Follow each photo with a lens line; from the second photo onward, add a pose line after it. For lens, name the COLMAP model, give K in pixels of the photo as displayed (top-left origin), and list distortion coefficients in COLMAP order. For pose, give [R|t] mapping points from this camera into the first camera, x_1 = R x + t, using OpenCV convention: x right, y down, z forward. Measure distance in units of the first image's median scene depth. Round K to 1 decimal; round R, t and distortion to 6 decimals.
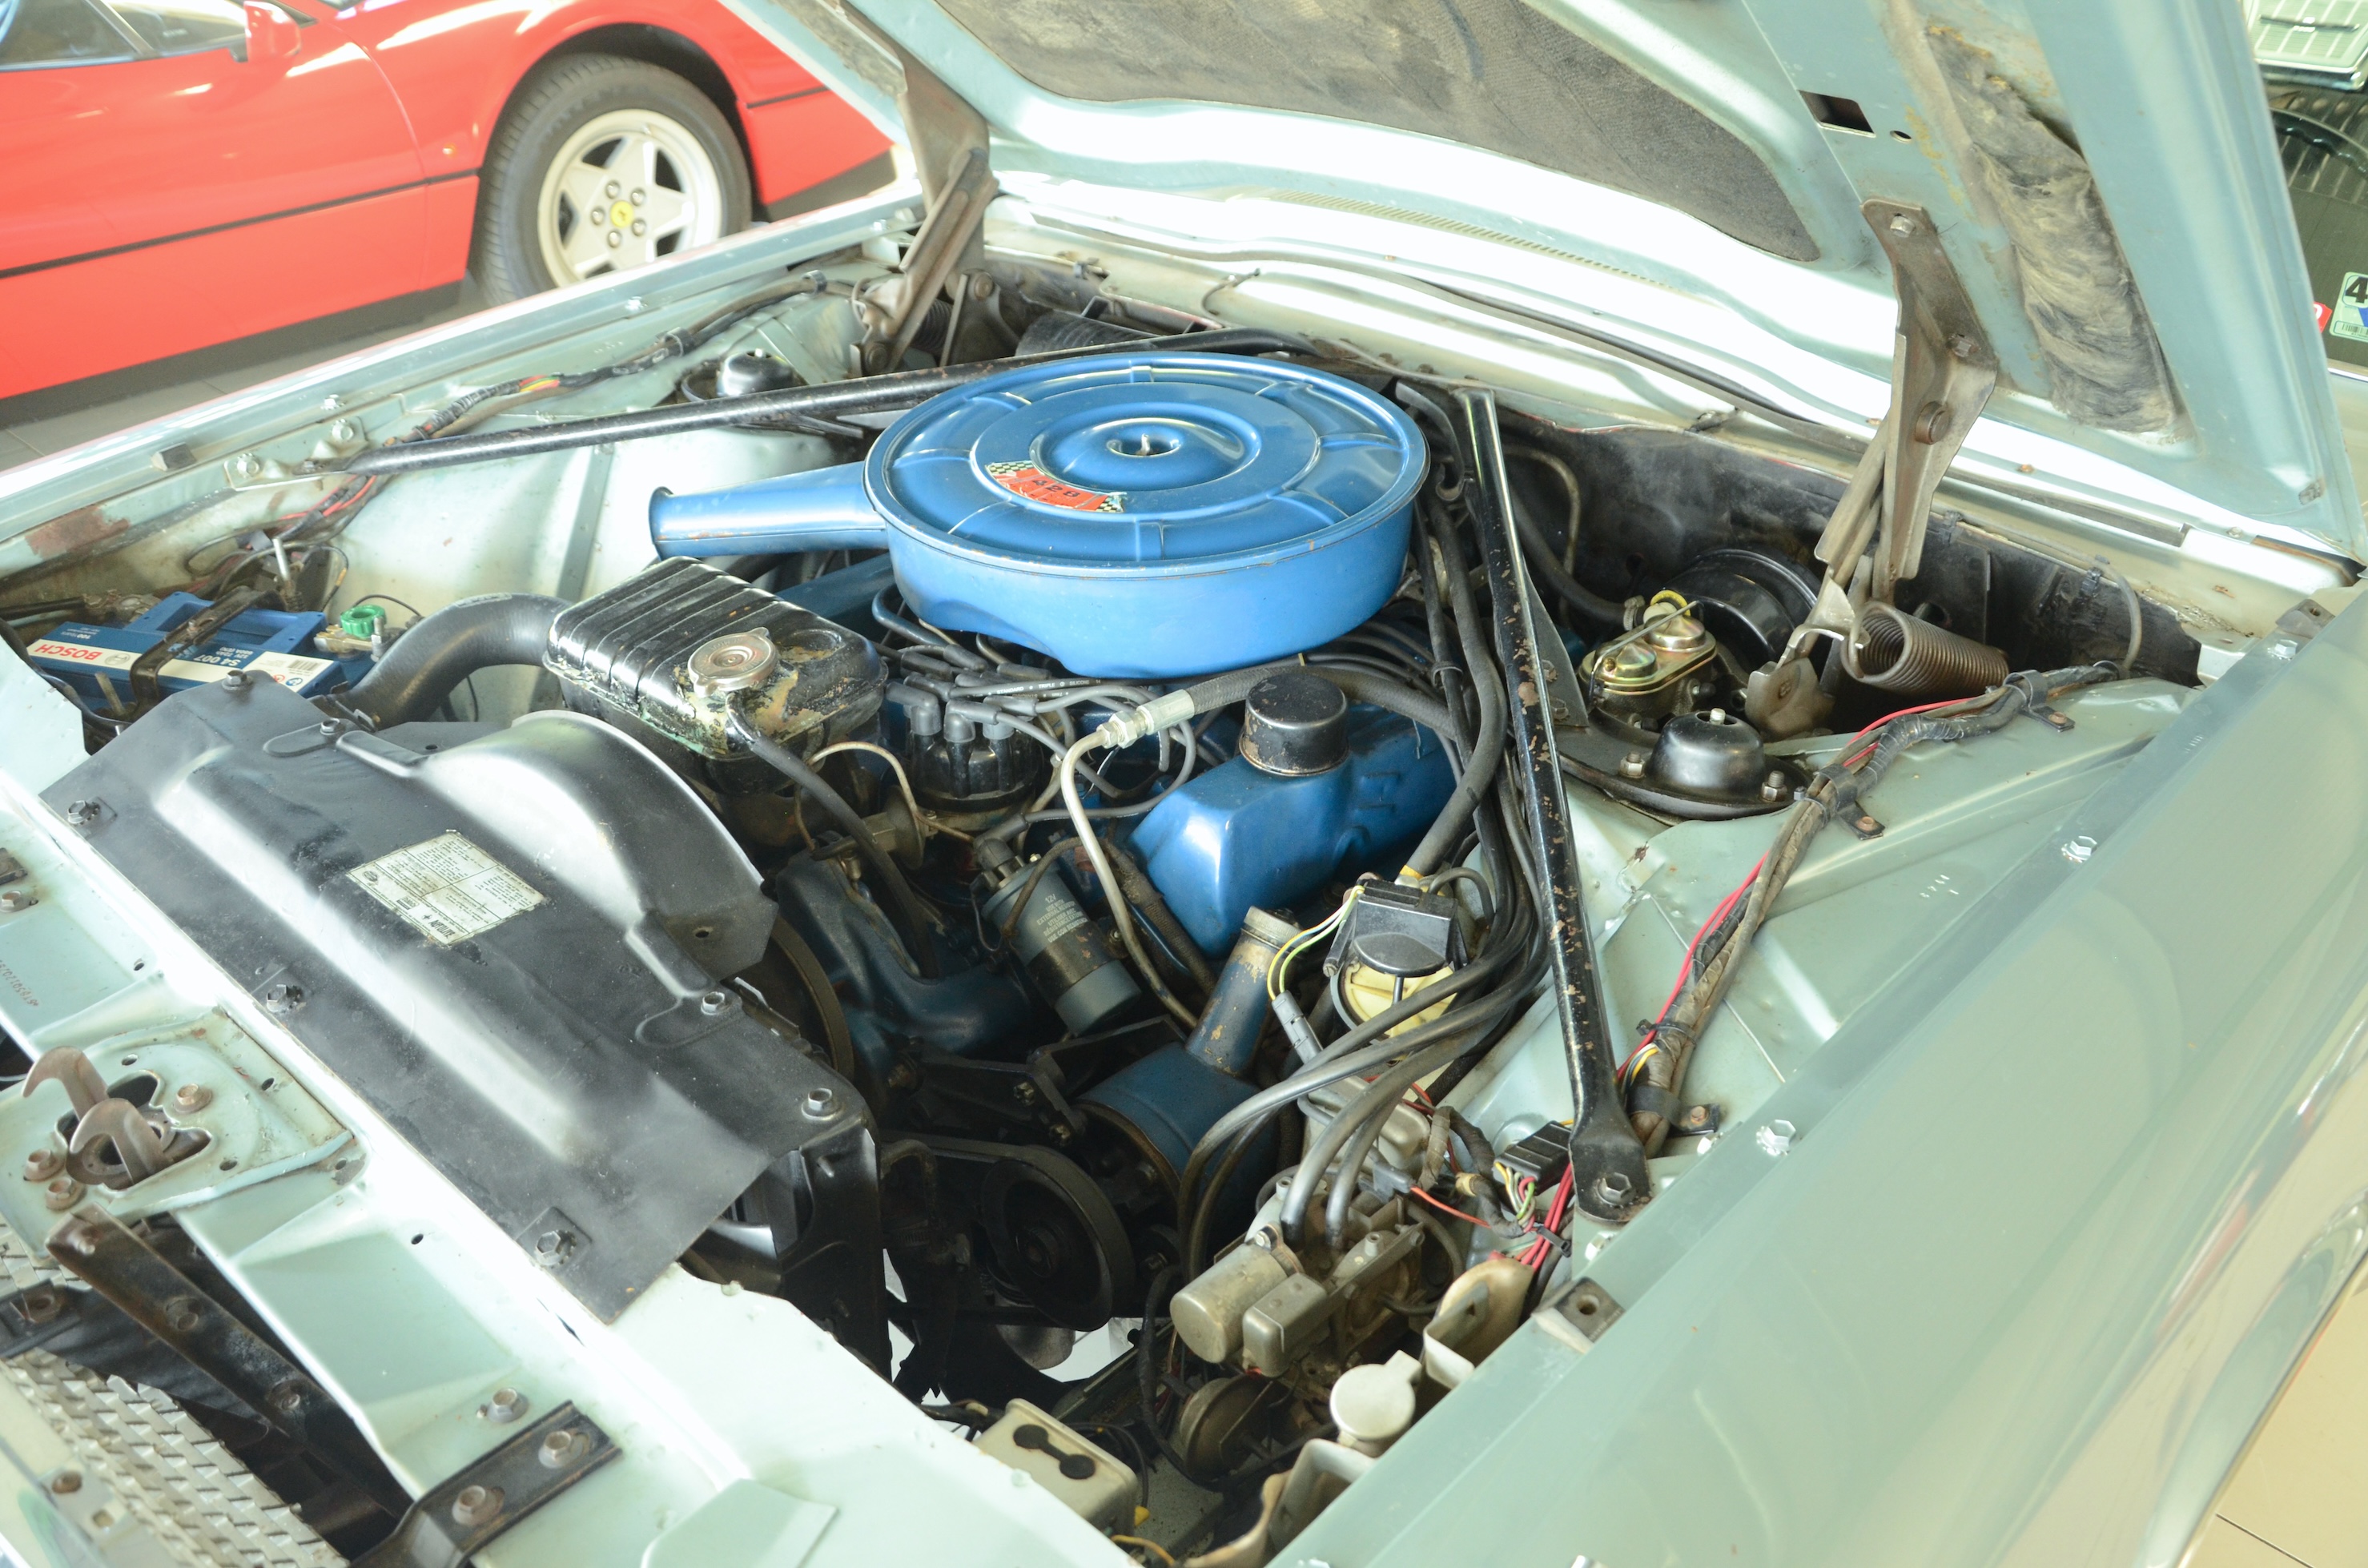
lens RADIAL K [[2126.3, 0, 1184.0], [0, 2126.3, 784.0], [0, 0, 1]] dist [-0.054066, 0.008520]
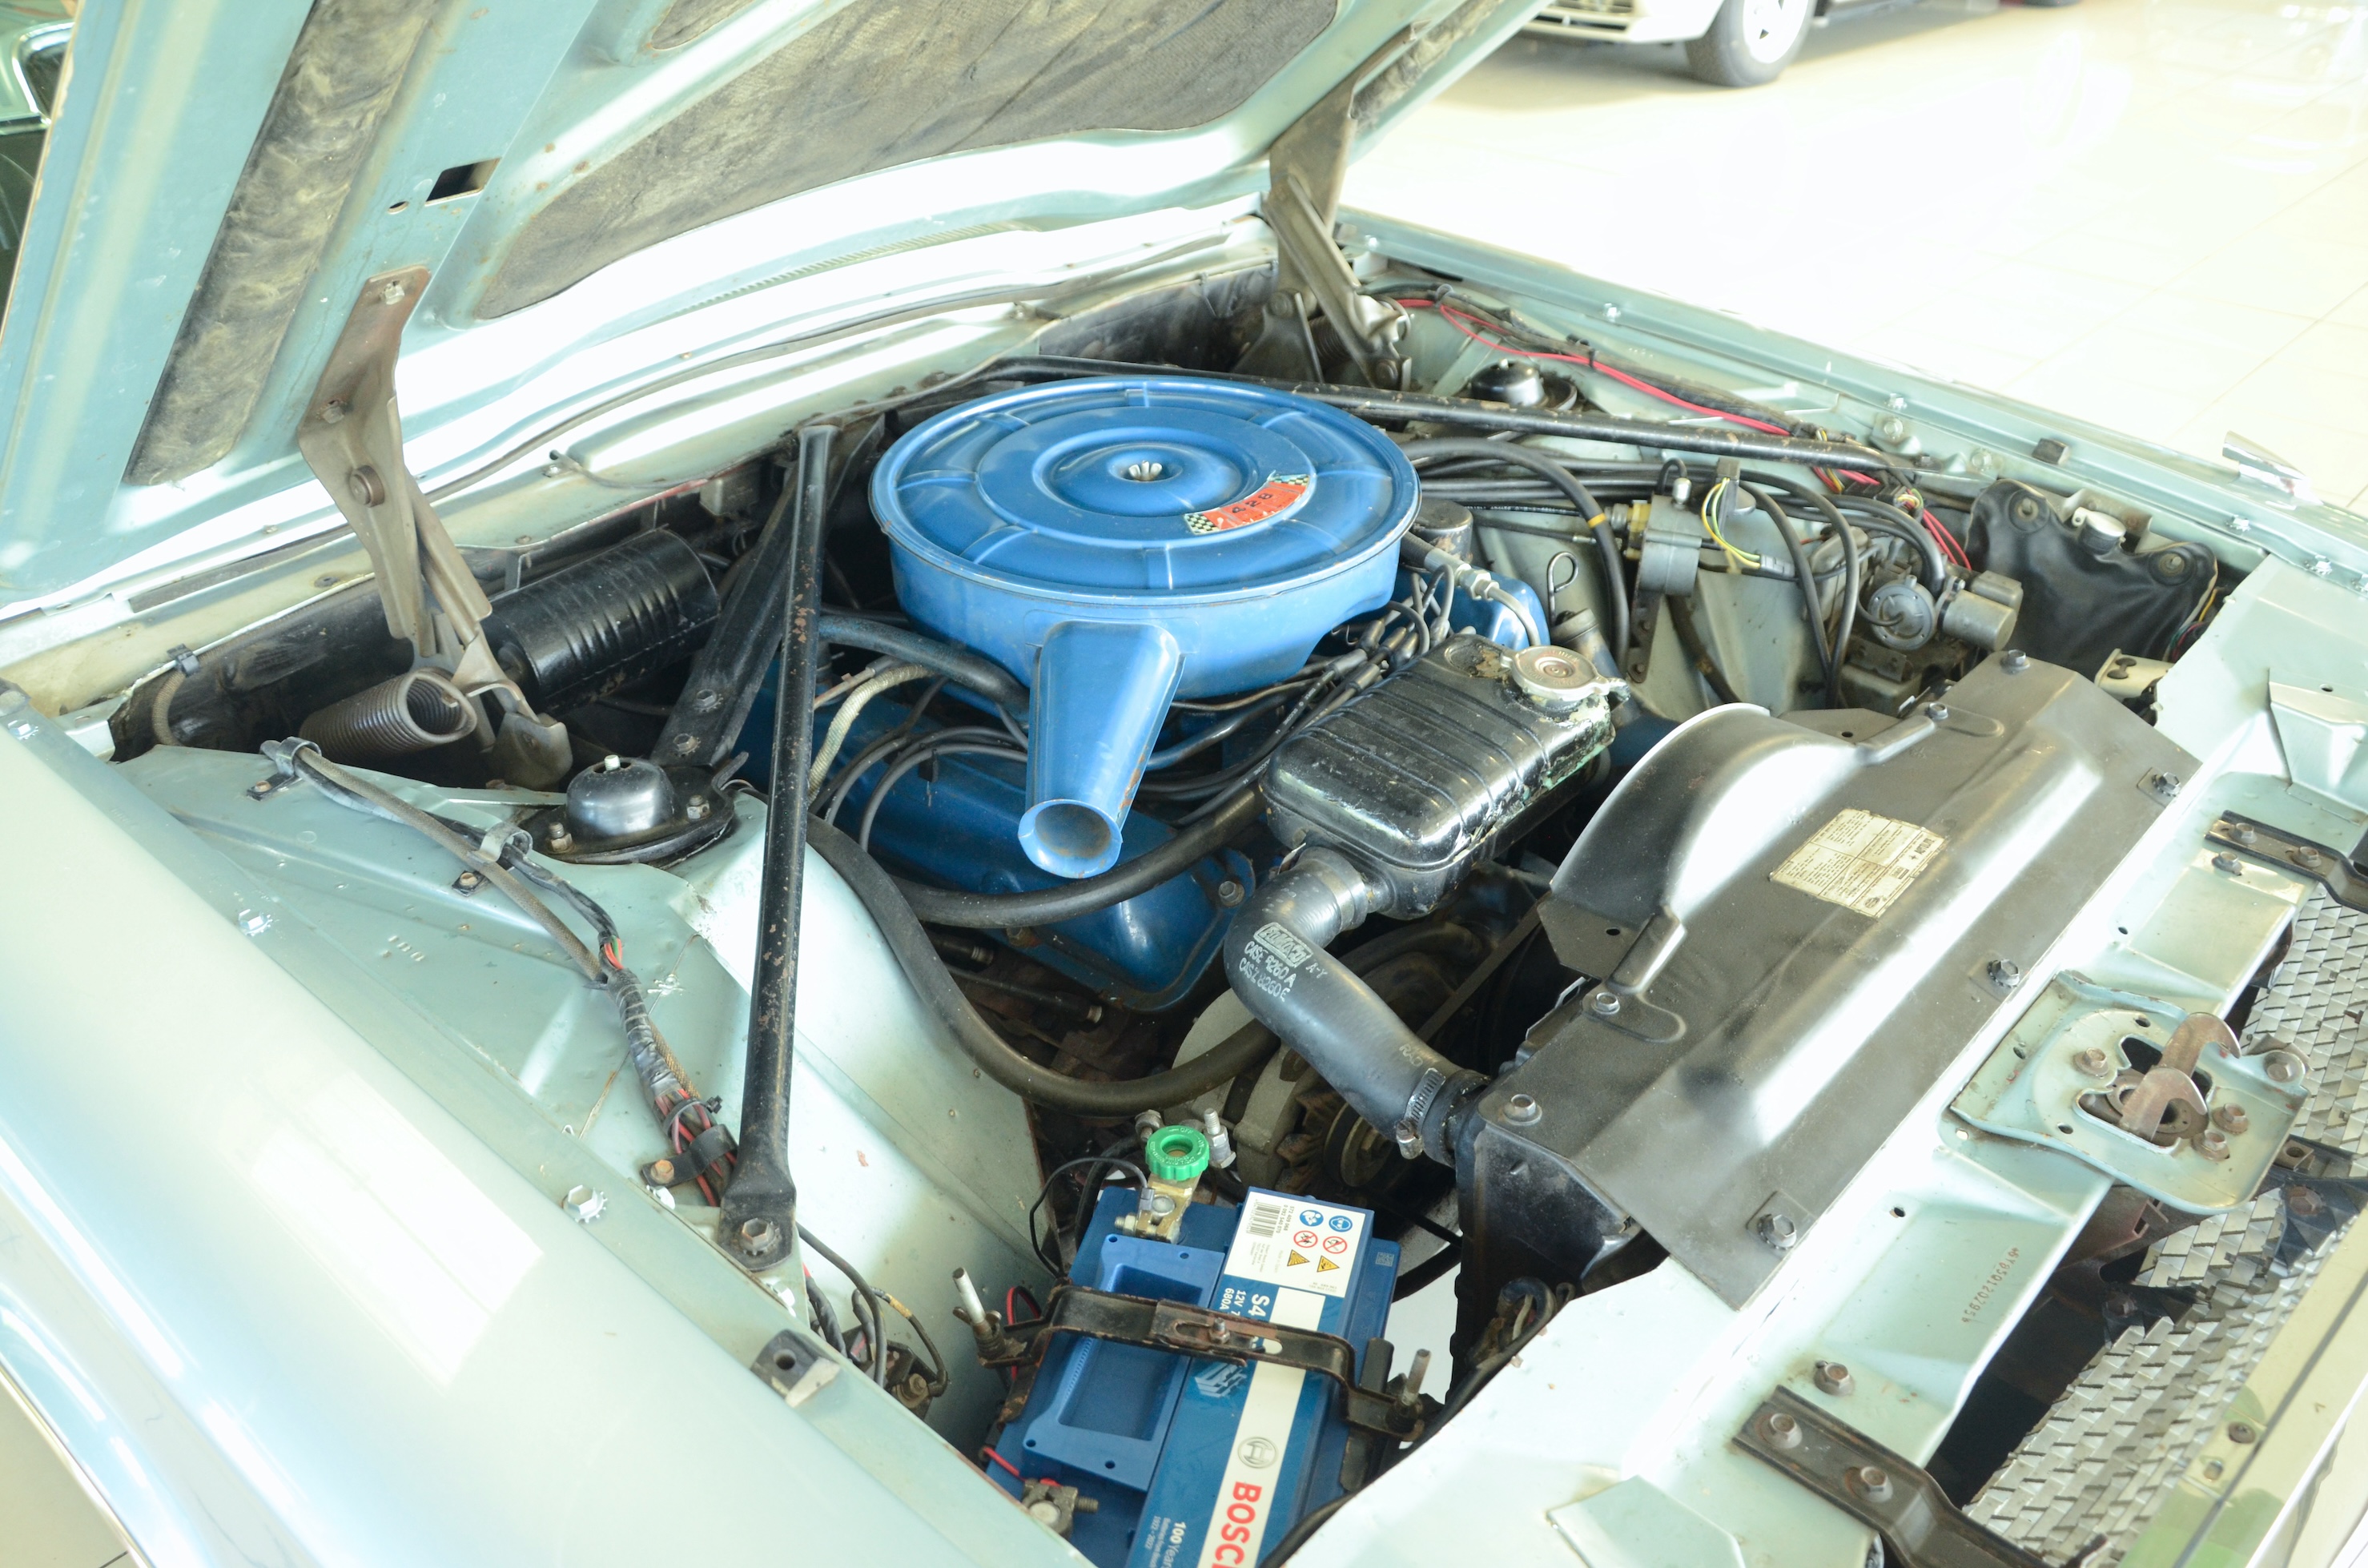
lens RADIAL K [[2022.3, 0, 1184.0], [0, 2022.3, 784.0], [0, 0, 1]] dist [-0.067536, -0.000841]
pose [[-0.055997, -0.507056, 0.860092, -1.040560], [0.507156, 0.727589, 0.461959, -0.544681], [-0.860033, 0.462070, 0.216413, 0.933292]]
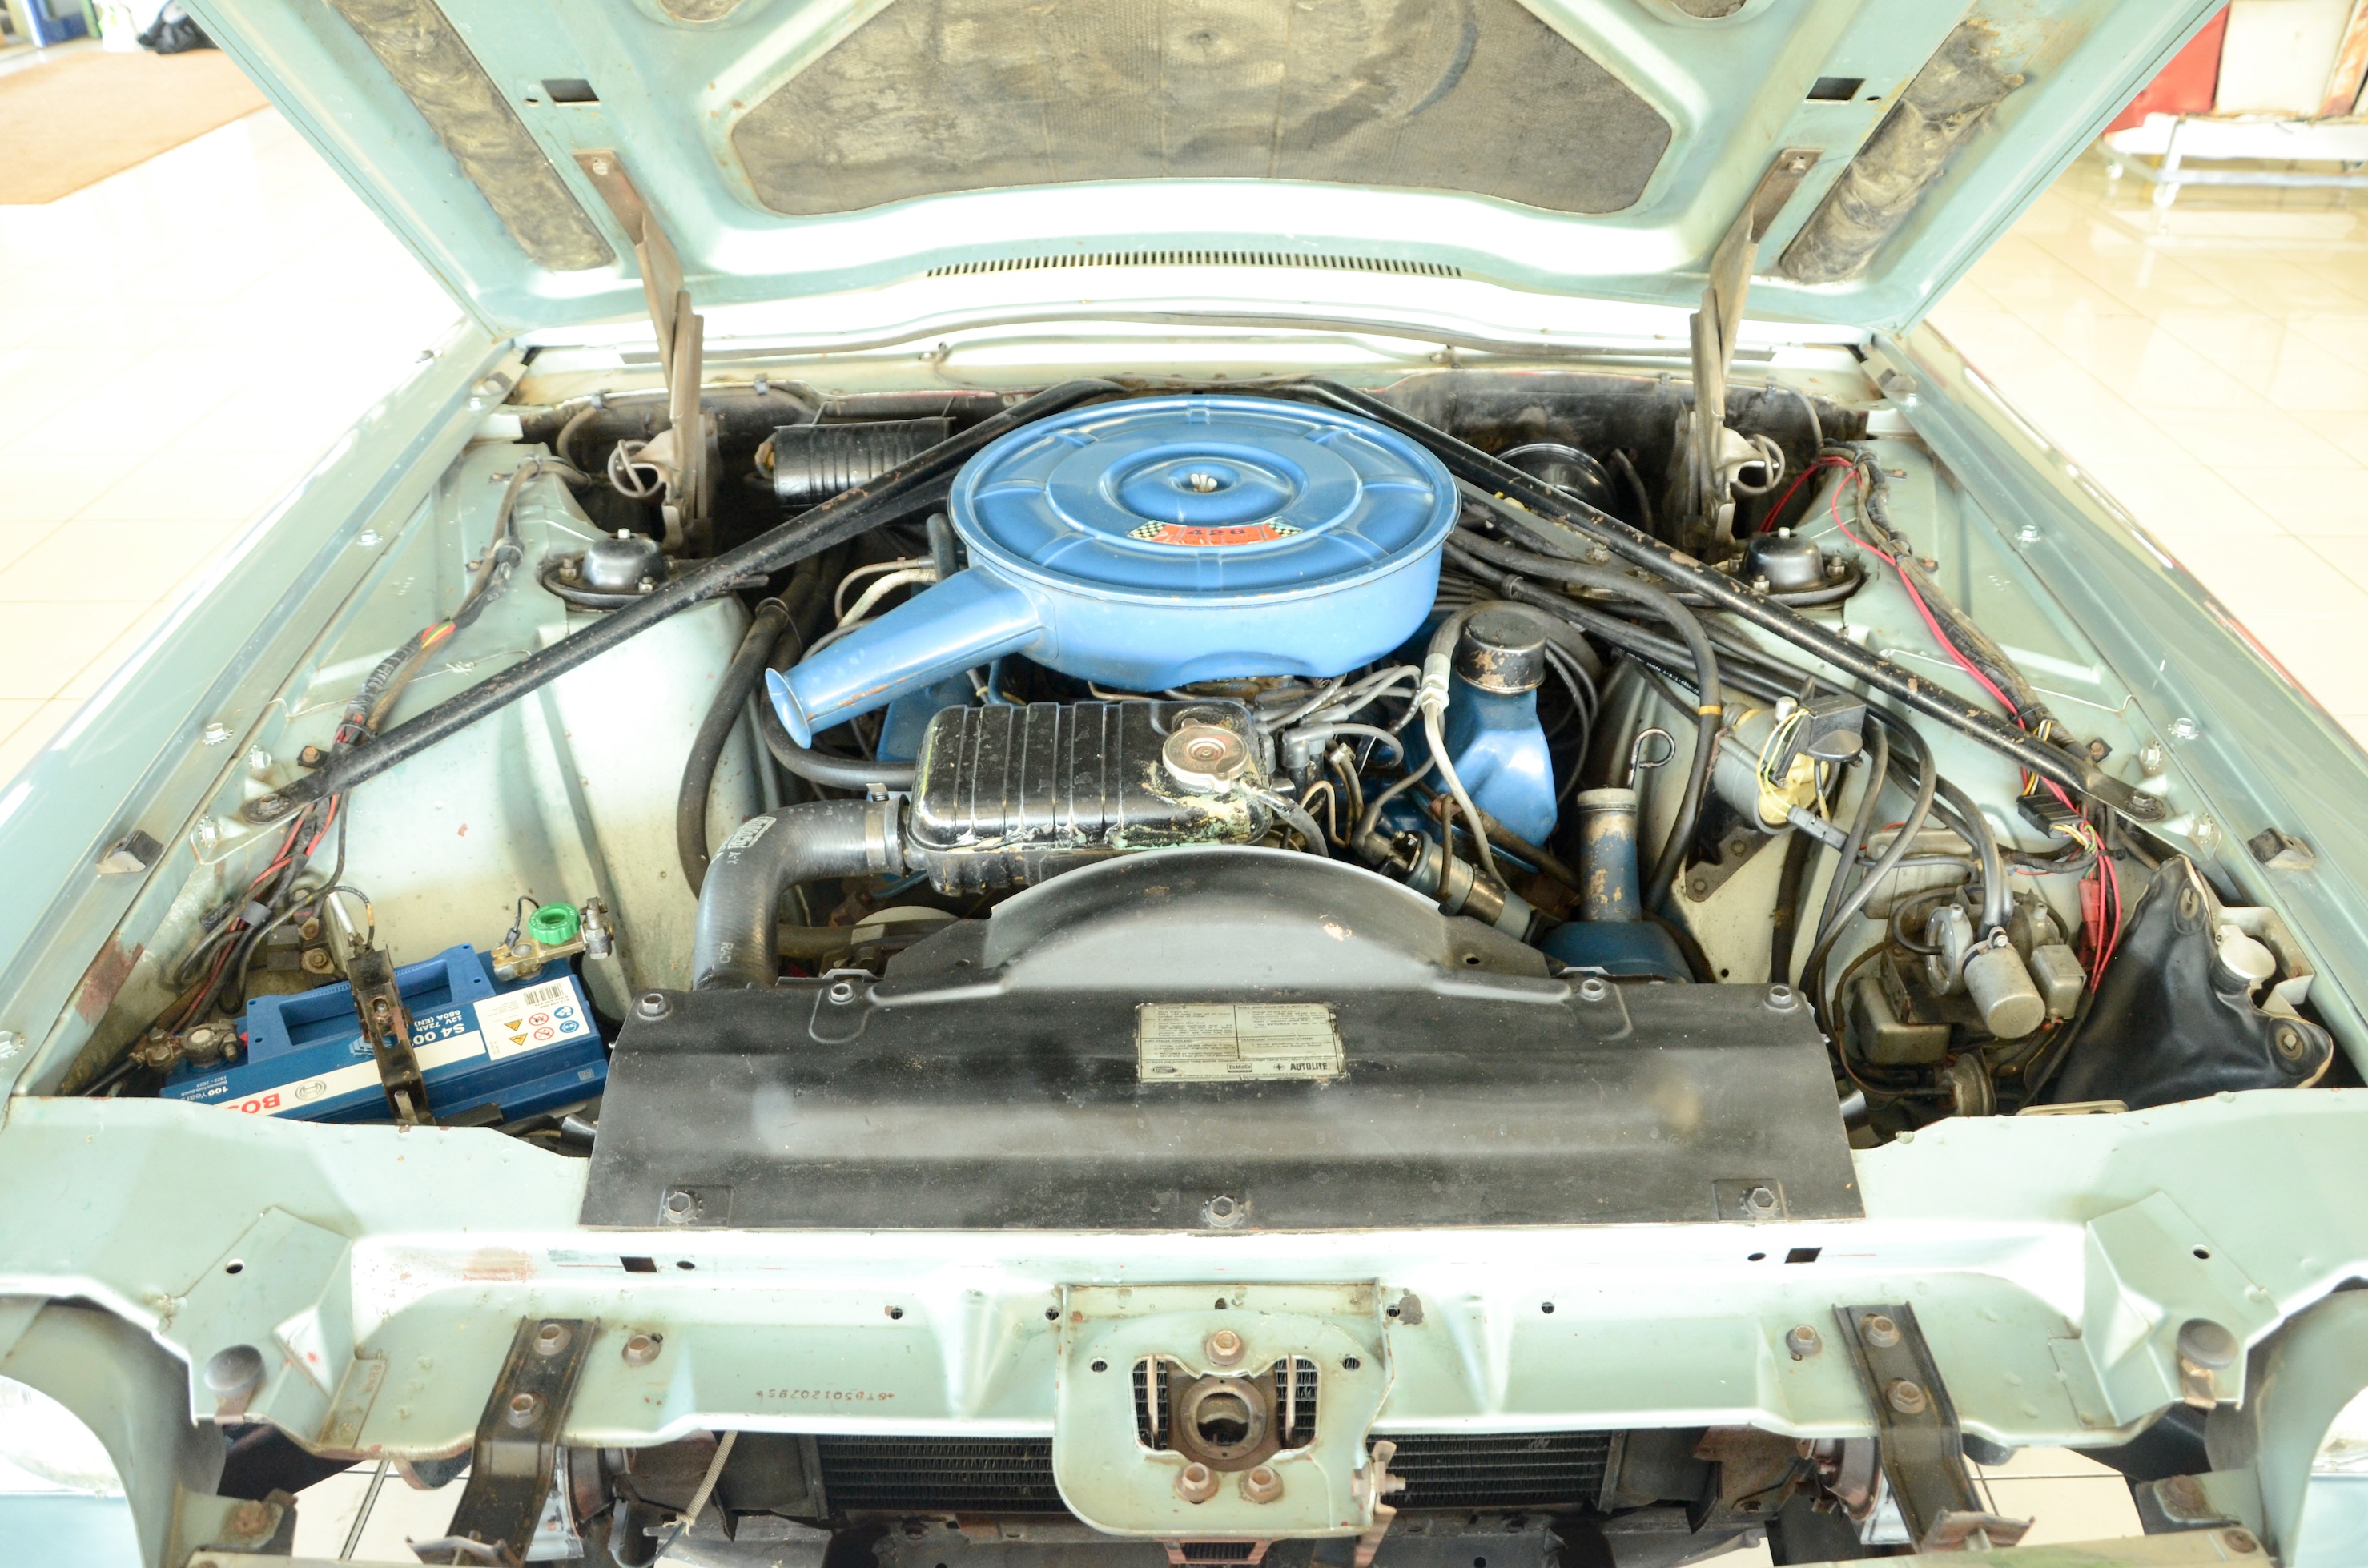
lens RADIAL K [[1884.0, 0, 1184.0], [0, 1884.0, 784.0], [0, 0, 1]] dist [-0.105097, 0.000118]
pose [[0.710075, -0.355616, 0.607726, -0.752295], [0.352738, 0.926636, 0.130085, -0.160499], [-0.609401, 0.121998, 0.783420, 0.285174]]
